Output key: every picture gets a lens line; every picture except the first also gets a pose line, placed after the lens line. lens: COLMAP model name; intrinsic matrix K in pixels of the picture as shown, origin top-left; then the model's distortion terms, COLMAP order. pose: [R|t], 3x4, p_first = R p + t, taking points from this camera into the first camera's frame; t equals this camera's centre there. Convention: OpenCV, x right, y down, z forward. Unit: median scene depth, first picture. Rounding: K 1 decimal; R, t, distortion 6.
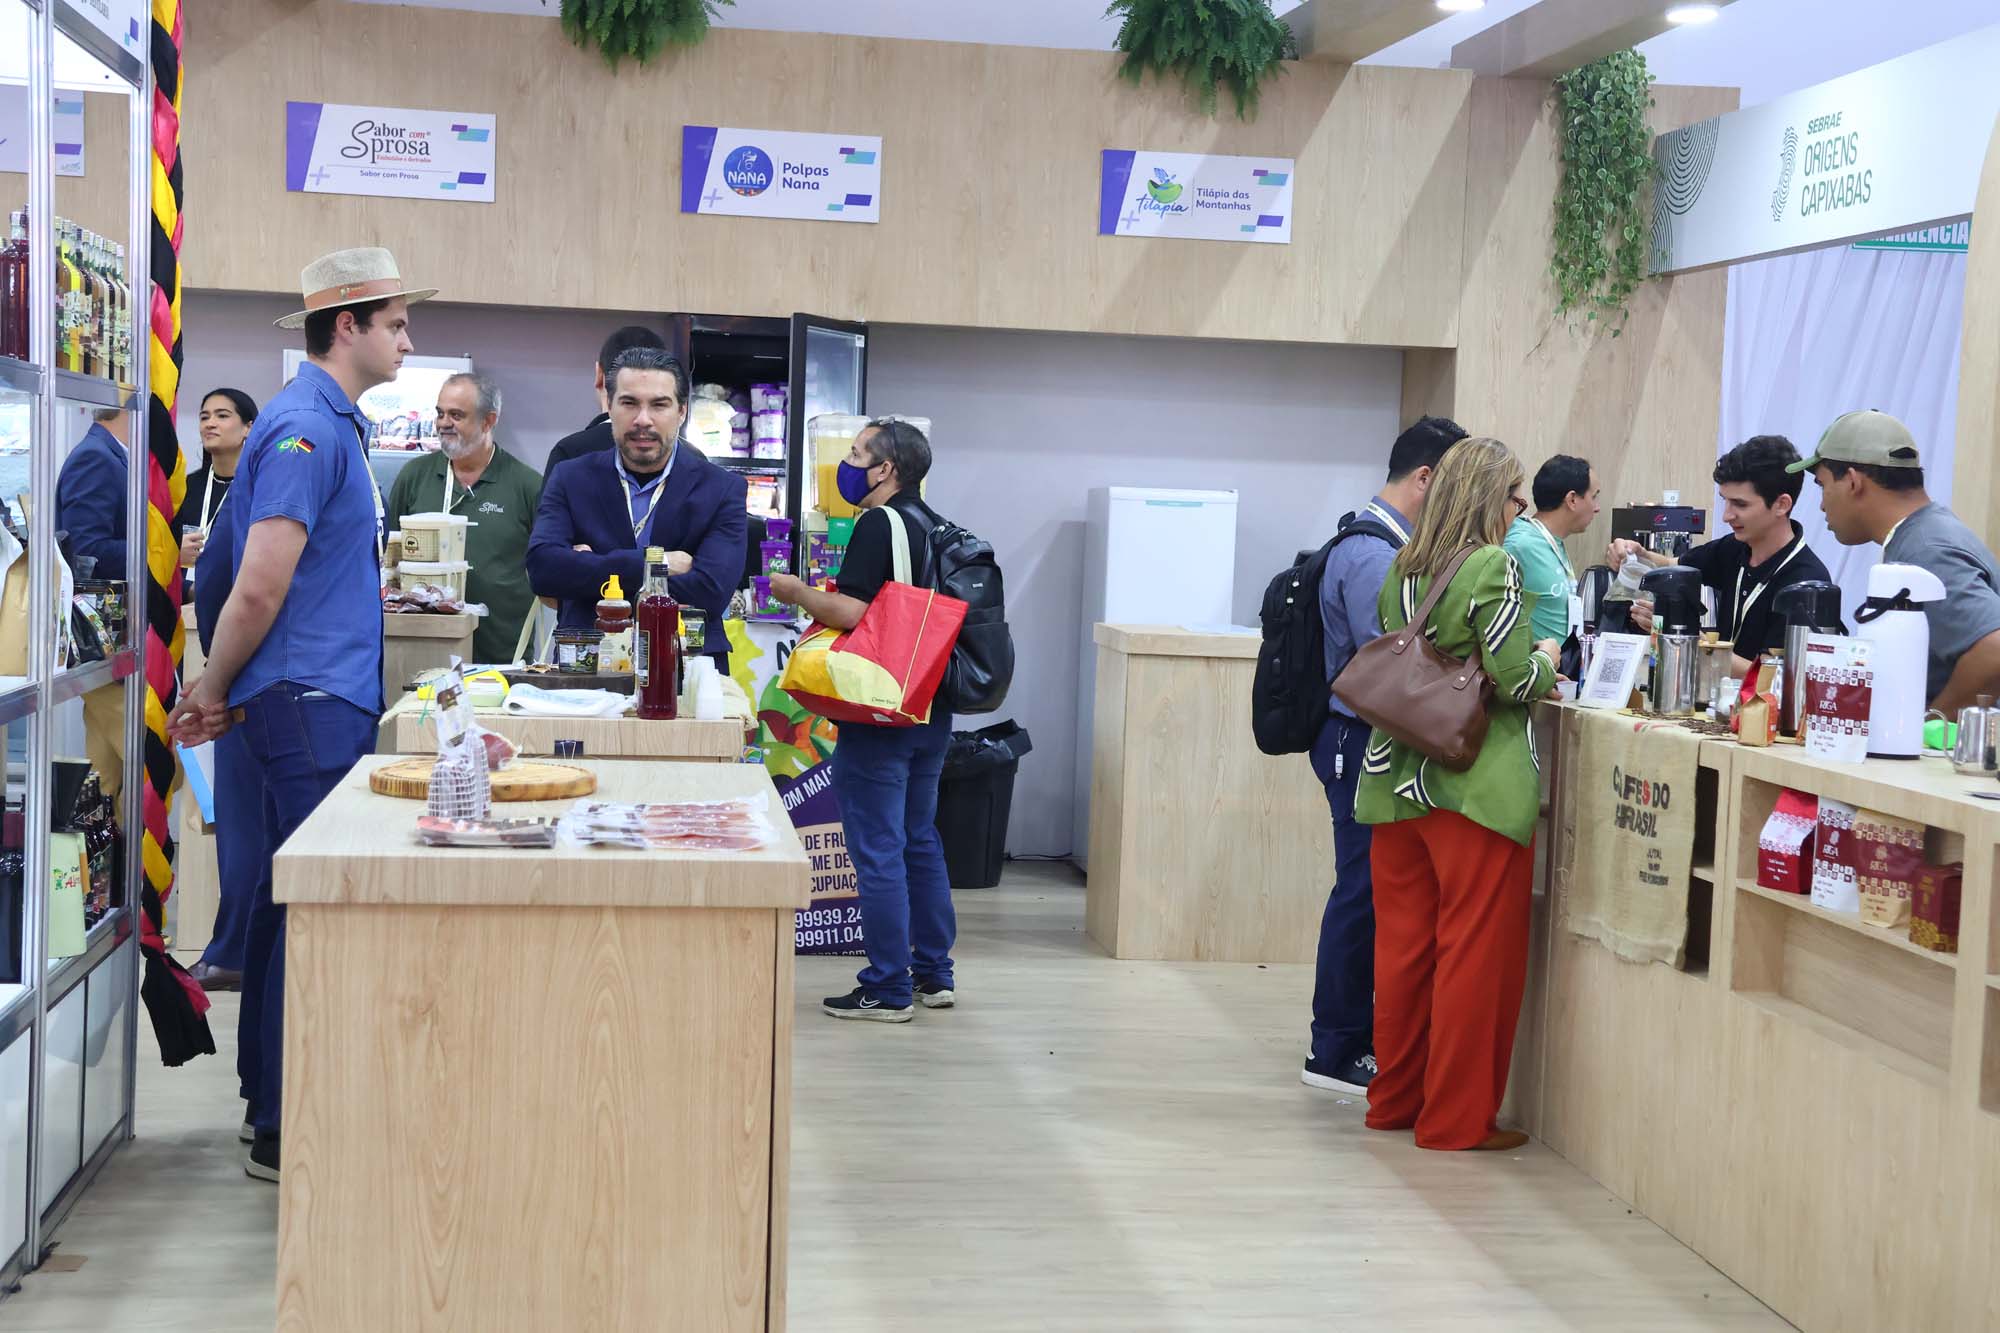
lens RADIAL K [[2874.9, 0, 1000.0], [0, 2874.9, 666.5], [0, 0, 1]] dist [0.128289, 0.025319]
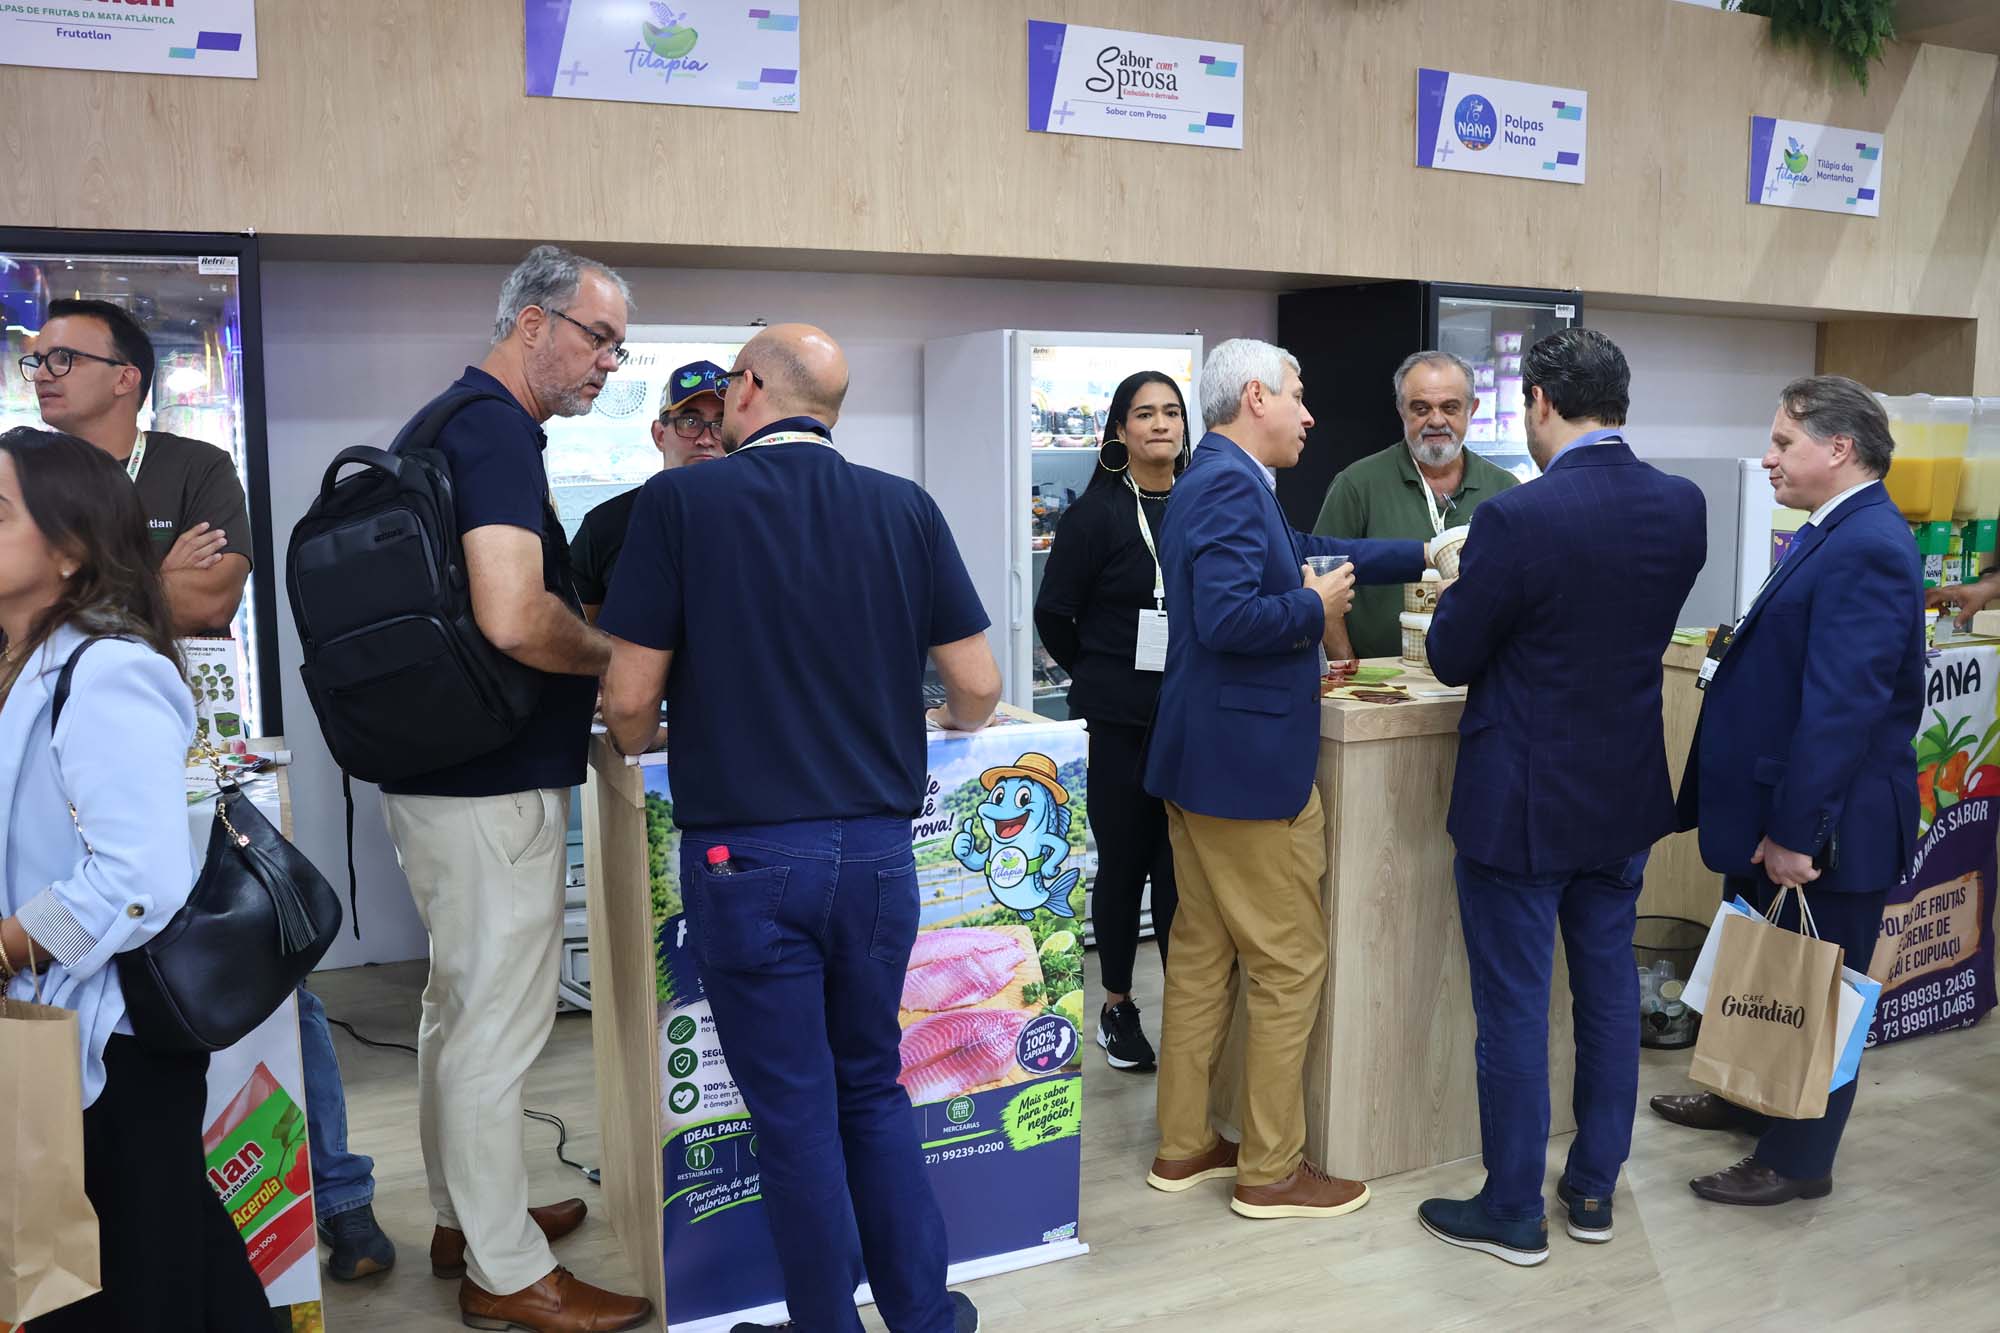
lens RADIAL K [[1688.7, 0, 988.6], [0, 1688.7, 664.1], [0, 0, 1]] dist [-0.157521, 0.132303]
pose [[0.951300, -0.079612, 0.297809, -0.395533], [0.055162, 0.994446, 0.089636, -0.058691], [-0.303291, -0.068843, 0.950408, 0.550059]]
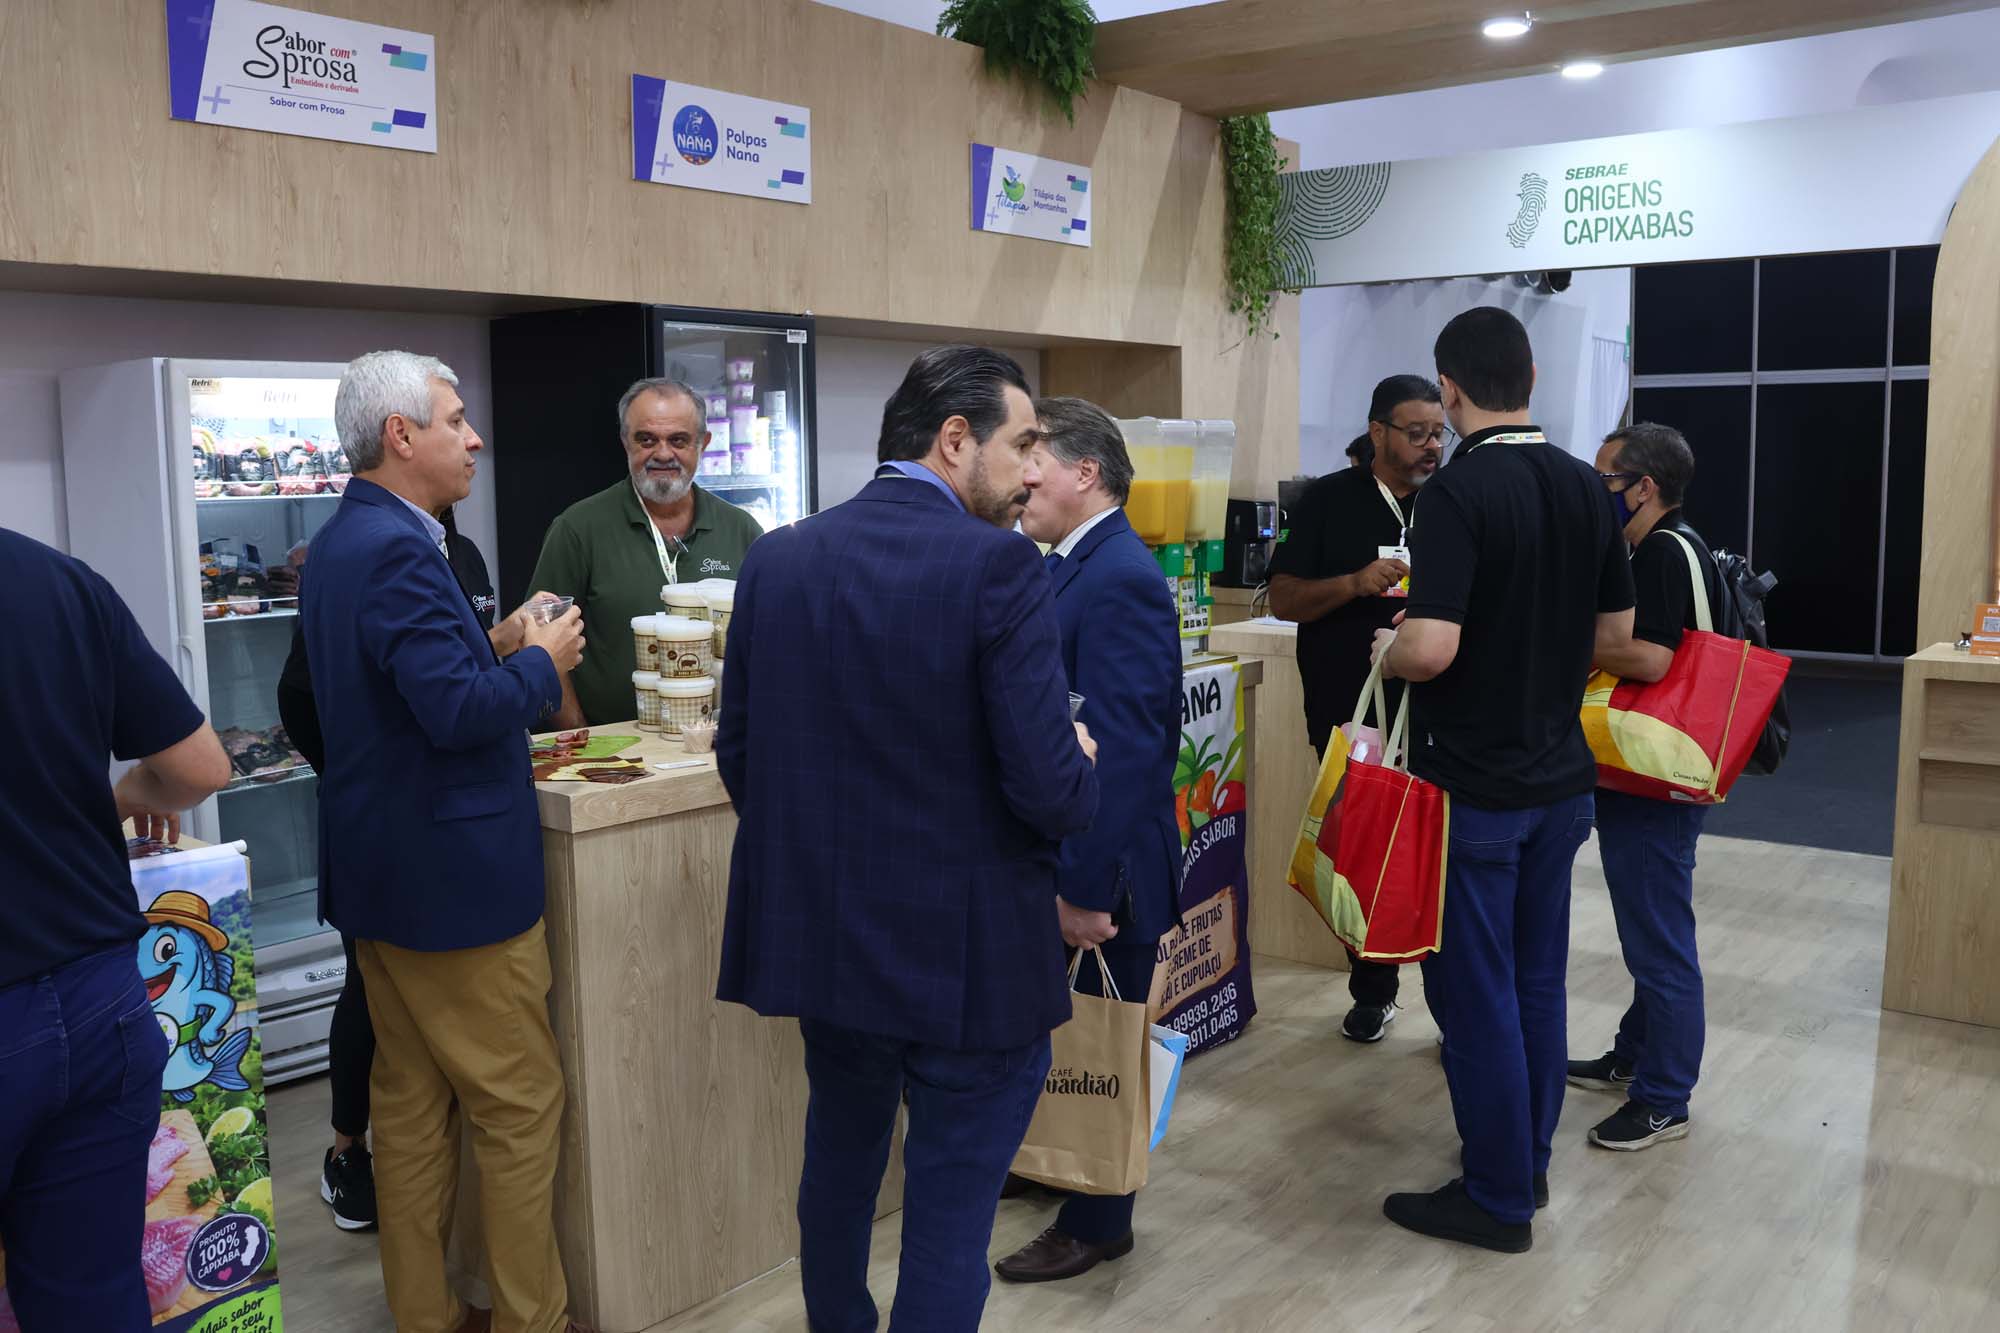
lens RADIAL K [[1688.7, 0, 988.6], [0, 1688.7, 664.1], [0, 0, 1]] dist [-0.157521, 0.132303]
pose [[0.730242, -0.126773, 0.671324, -0.366928], [0.080480, 0.991753, 0.099740, -0.060508], [-0.678432, -0.018807, 0.734422, 0.586686]]
